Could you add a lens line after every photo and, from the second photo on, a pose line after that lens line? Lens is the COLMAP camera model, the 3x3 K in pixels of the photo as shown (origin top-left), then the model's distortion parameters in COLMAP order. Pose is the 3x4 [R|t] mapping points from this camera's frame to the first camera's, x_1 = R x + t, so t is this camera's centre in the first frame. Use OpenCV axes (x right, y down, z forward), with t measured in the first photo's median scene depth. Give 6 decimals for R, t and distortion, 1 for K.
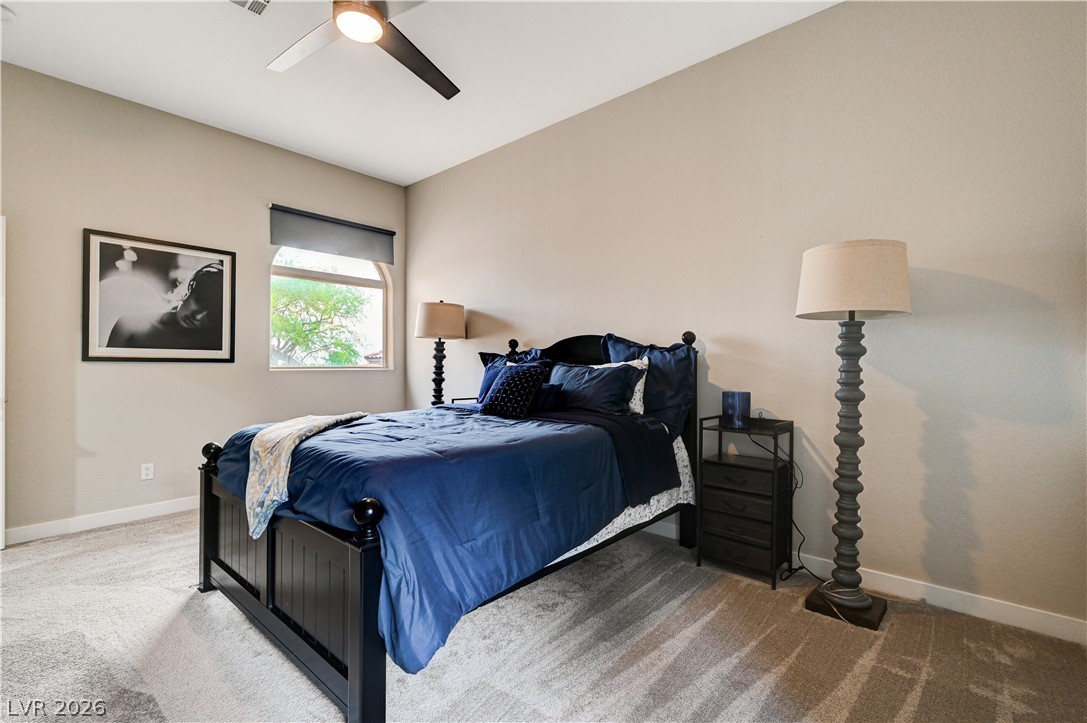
lens RADIAL K [[491.9, 0, 544.8], [0, 491.9, 364.1], [0, 0, 1]] dist [-0.001793, -0.000009]
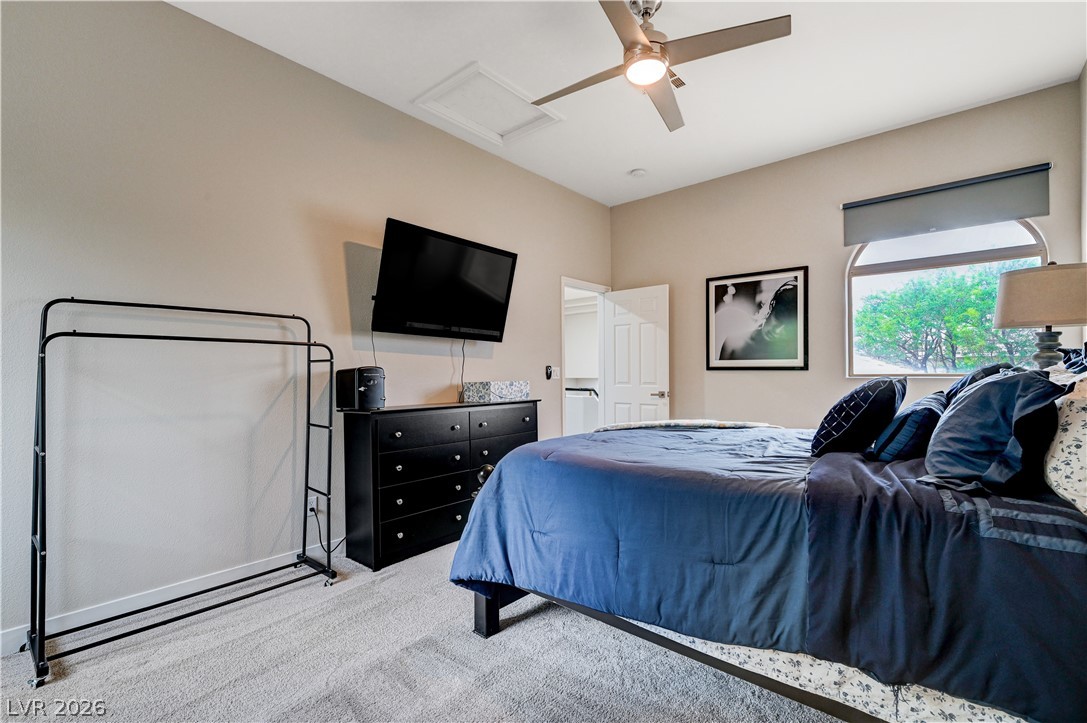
lens RADIAL K [[491.9, 0, 551.0], [0, 491.9, 369.2], [0, 0, 1]] dist [-0.001793, -0.000009]
pose [[-0.000023, -0.007461, -0.999972, 0.459275], [0.008100, 0.999939, -0.007461, -0.001628], [0.999967, -0.008100, 0.000038, 0.486436]]
